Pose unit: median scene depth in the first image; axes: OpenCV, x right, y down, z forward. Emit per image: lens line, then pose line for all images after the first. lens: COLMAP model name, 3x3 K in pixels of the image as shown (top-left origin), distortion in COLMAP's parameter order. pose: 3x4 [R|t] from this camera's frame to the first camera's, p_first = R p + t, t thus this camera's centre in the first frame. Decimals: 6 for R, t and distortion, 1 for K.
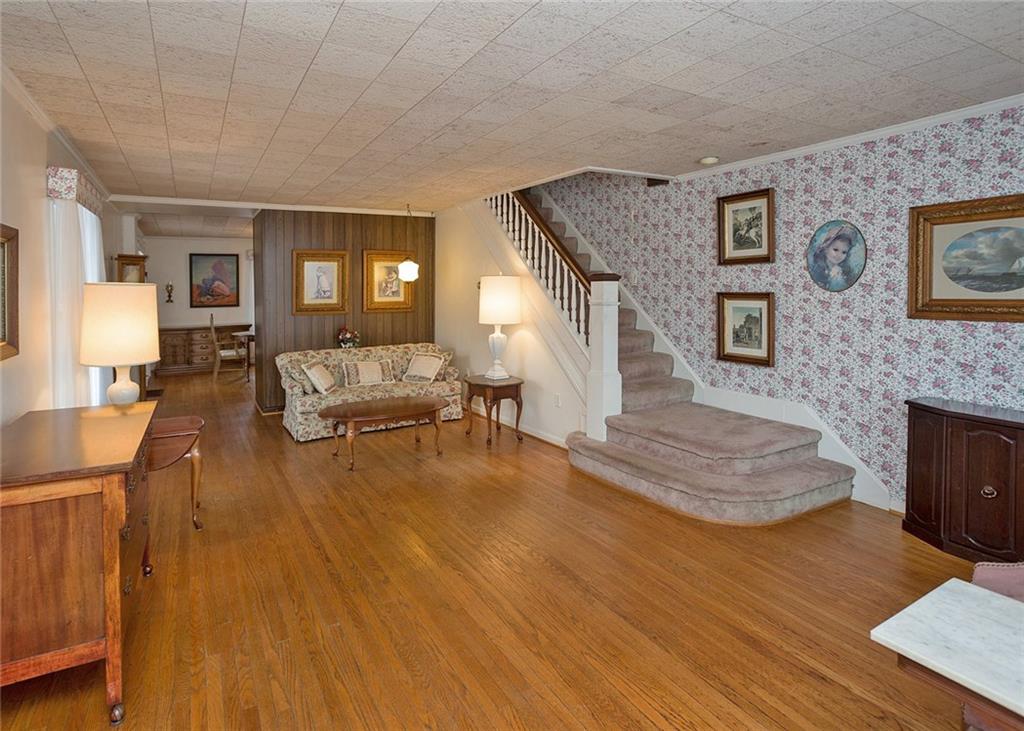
lens RADIAL K [[568.3, 0, 497.6], [0, 568.3, 297.4], [0, 0, 1]] dist [-0.001067, 0.001585]
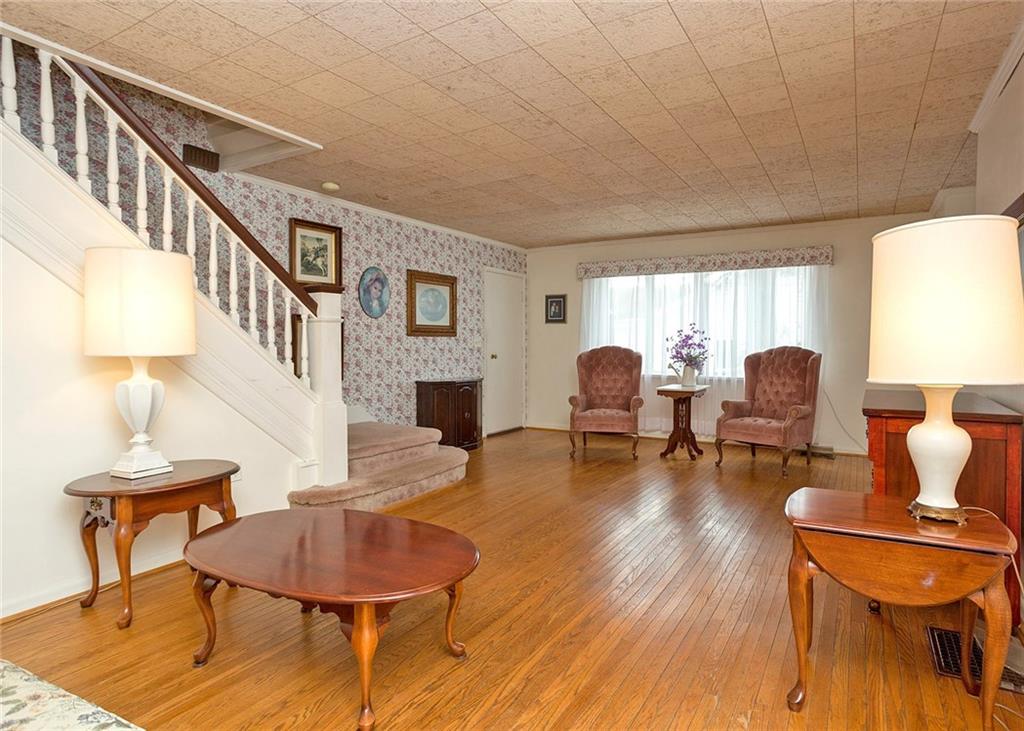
lens RADIAL K [[583.8, 0, 512.0], [0, 583.8, 365.5], [0, 0, 1]] dist [-0.022381, 0.000205]
pose [[-0.506313, -0.022212, 0.862064, -0.697127], [0.018179, 0.999171, 0.036421, 0.051494], [-0.862158, 0.034112, -0.505489, 1.230539]]
